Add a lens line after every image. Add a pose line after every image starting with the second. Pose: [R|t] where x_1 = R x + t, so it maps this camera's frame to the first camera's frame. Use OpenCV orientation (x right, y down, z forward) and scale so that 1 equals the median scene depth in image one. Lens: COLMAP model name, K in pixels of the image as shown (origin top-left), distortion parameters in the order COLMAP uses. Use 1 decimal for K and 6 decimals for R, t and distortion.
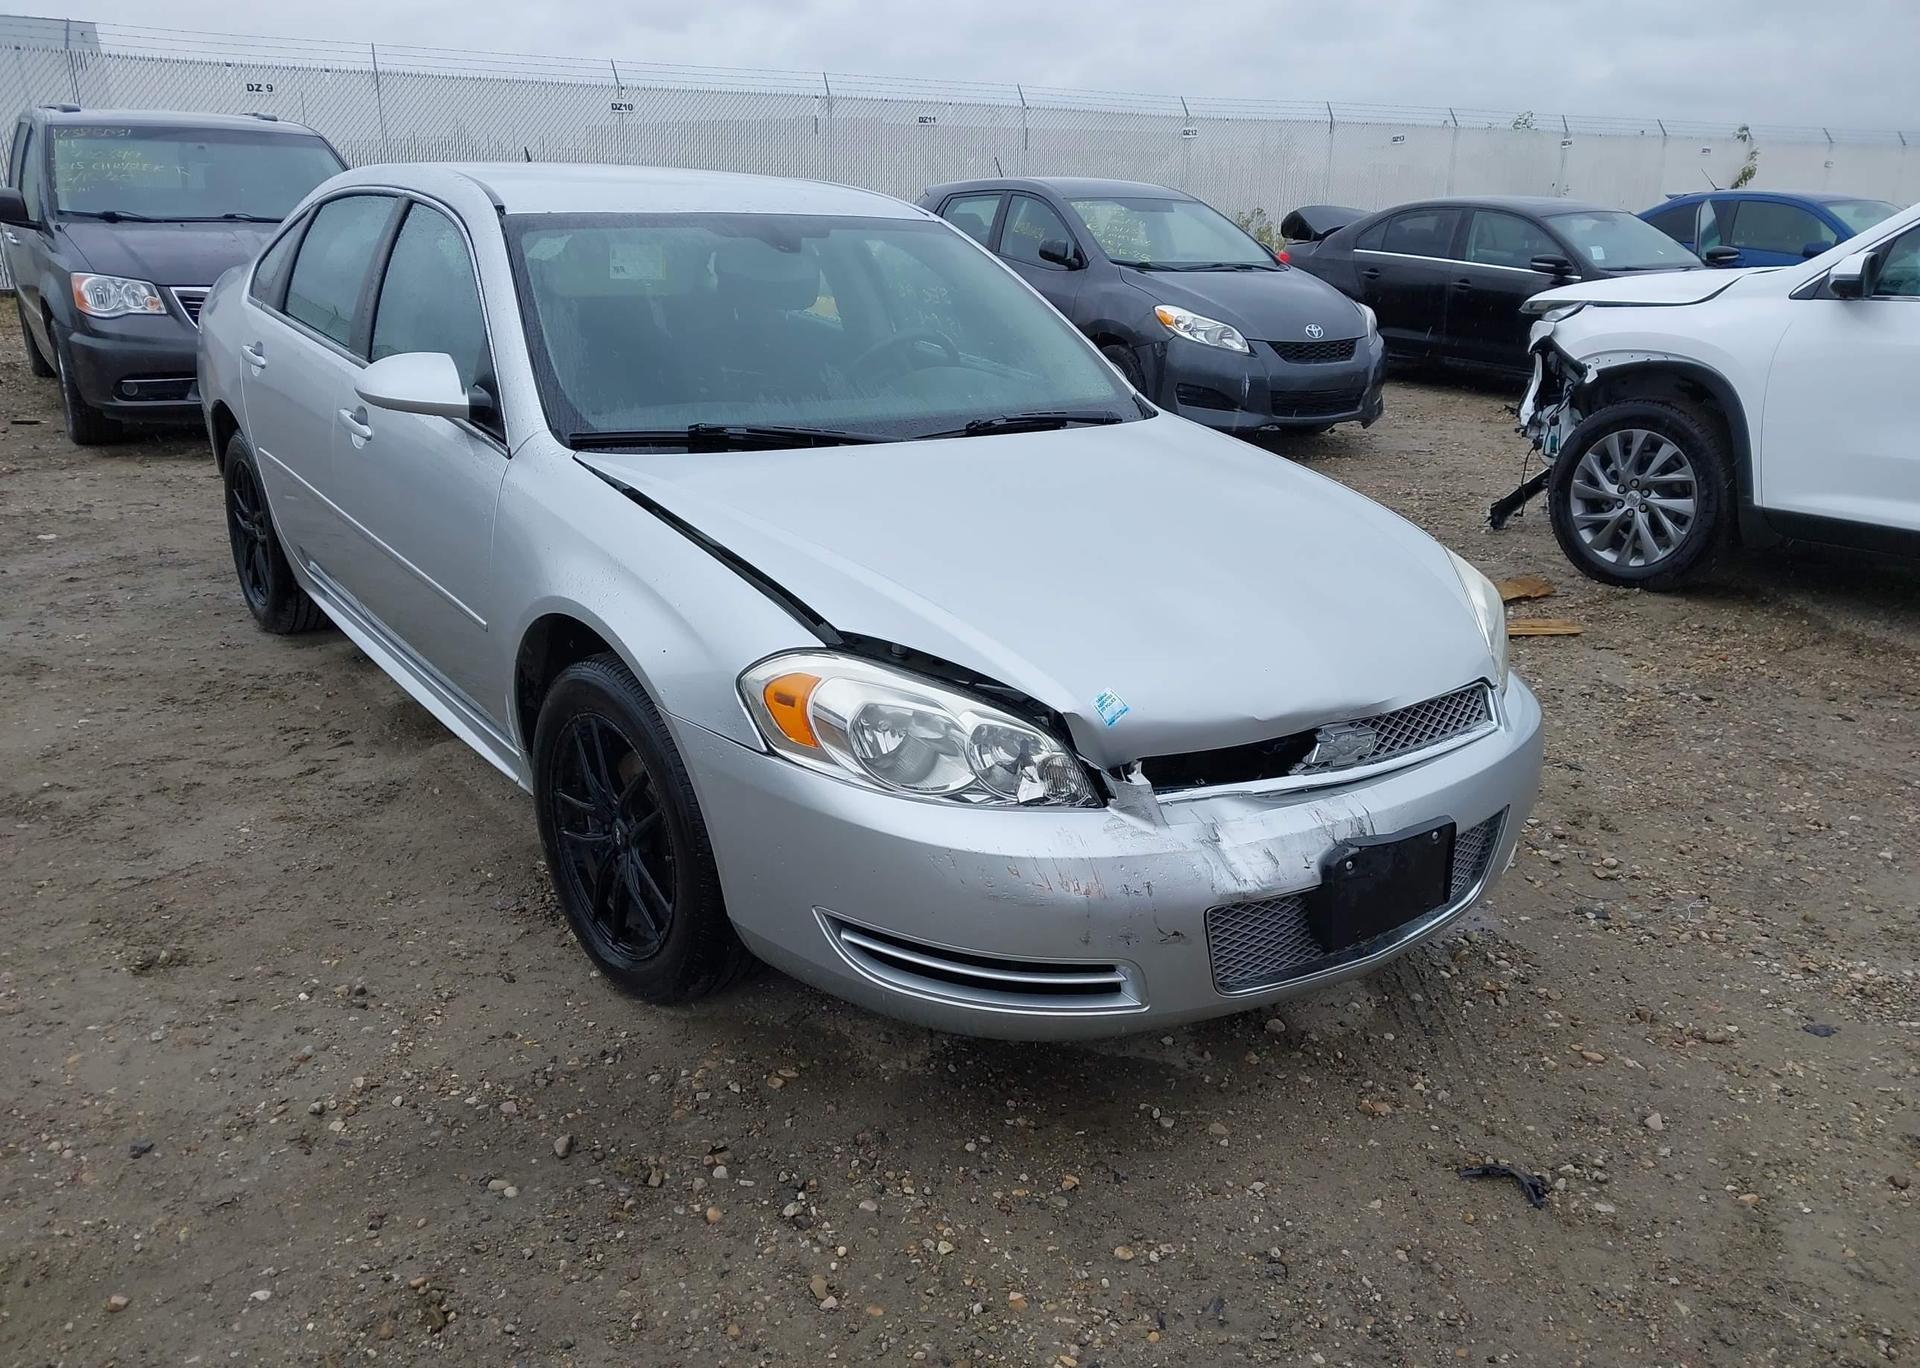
lens RADIAL K [[1511.8, 0, 971.7], [0, 1511.8, 805.2], [0, 0, 1]] dist [0.016242, -0.009325]
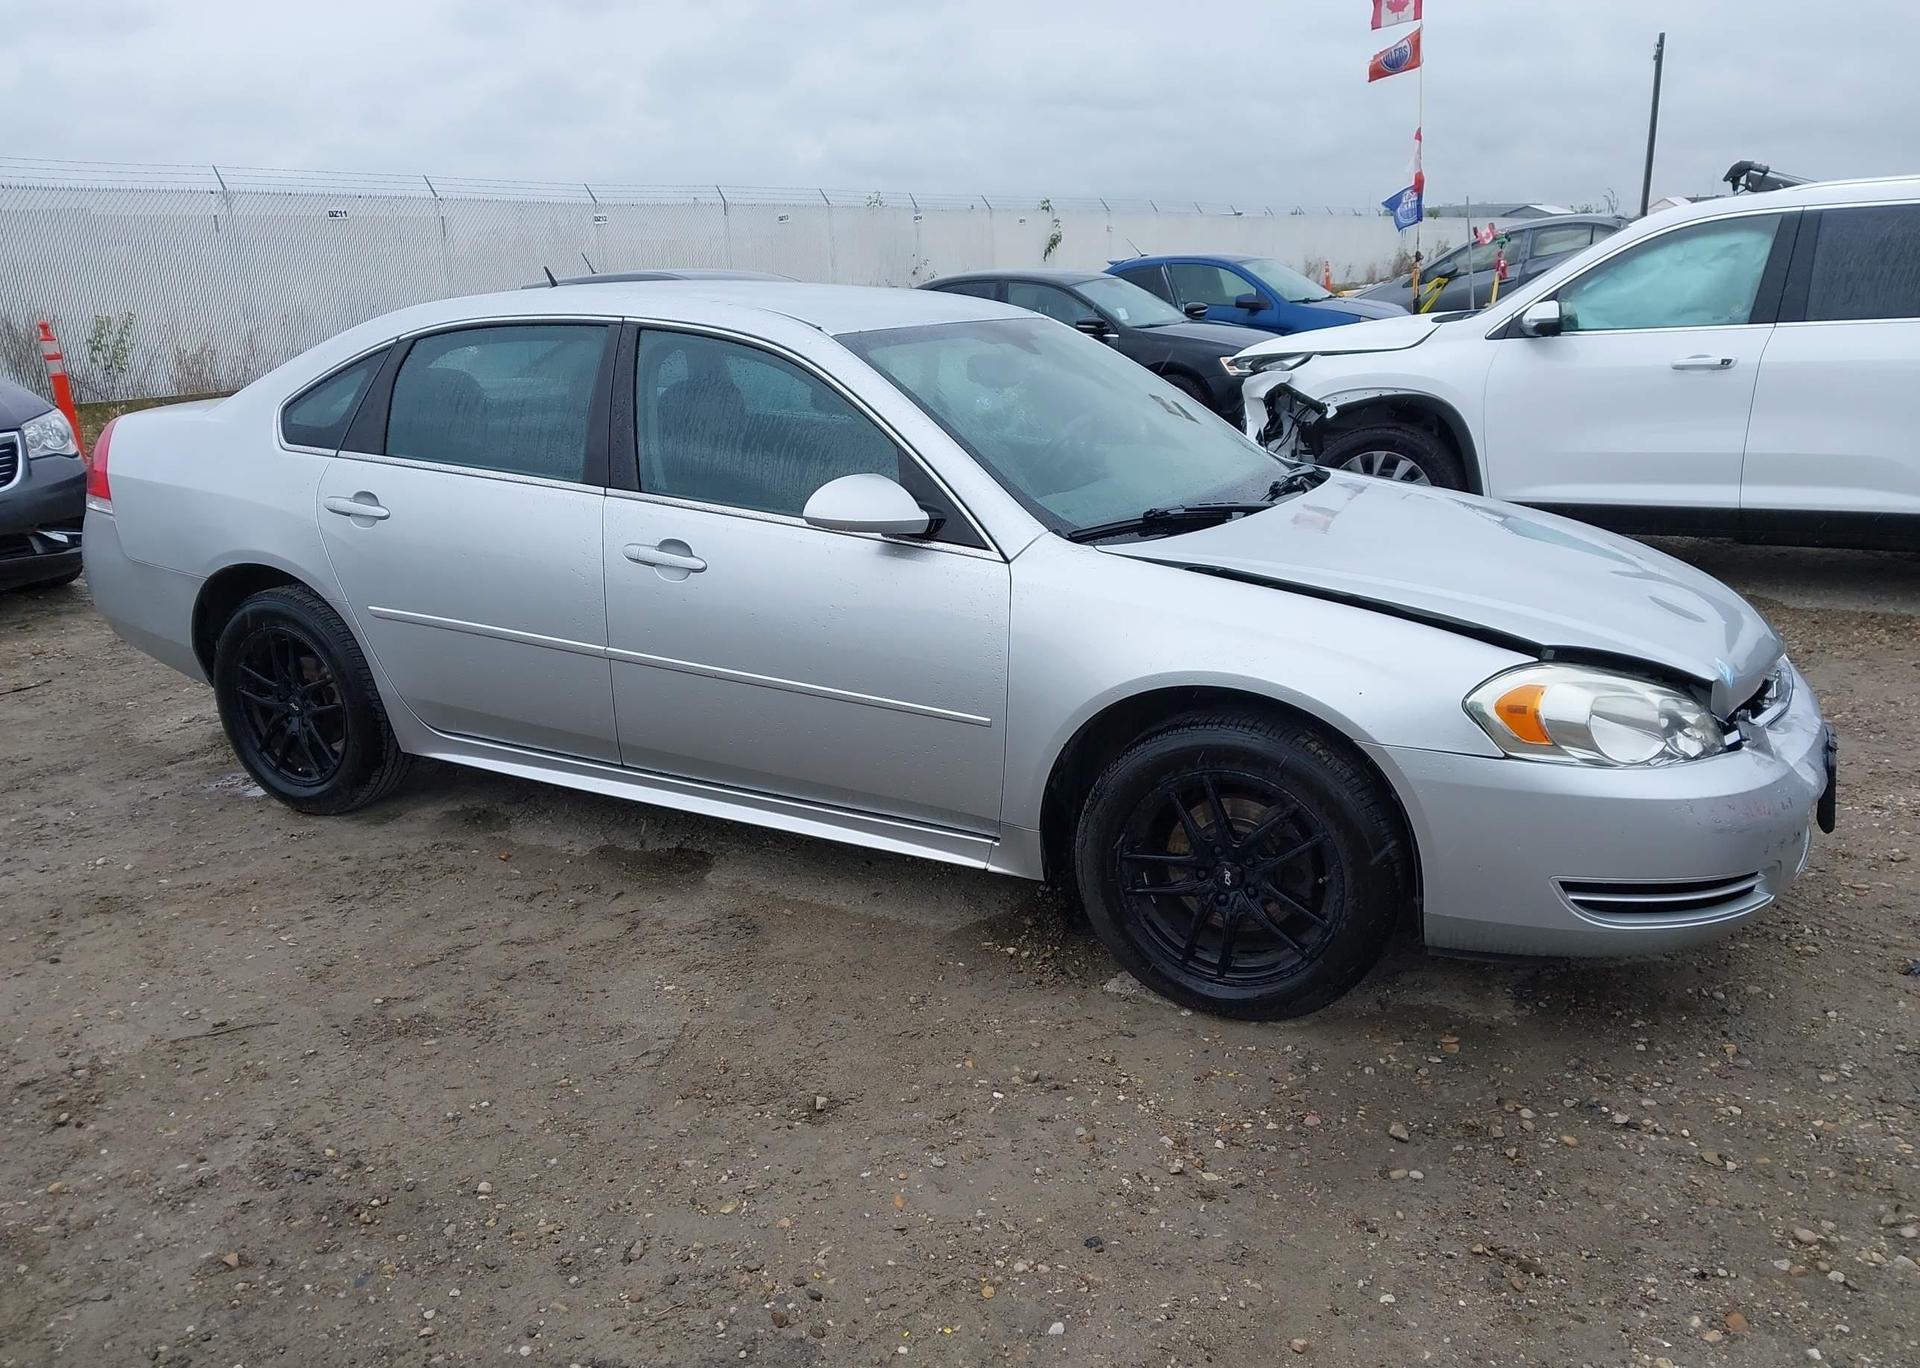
lens RADIAL K [[1492.5, 0, 999.6], [0, 1492.5, 834.9], [0, 0, 1]] dist [0.013962, 0.001998]
pose [[0.894966, -0.197413, 0.400079, -0.516035], [0.206373, 0.978247, 0.021051, -0.043571], [-0.395532, 0.063725, 0.916239, 0.040421]]
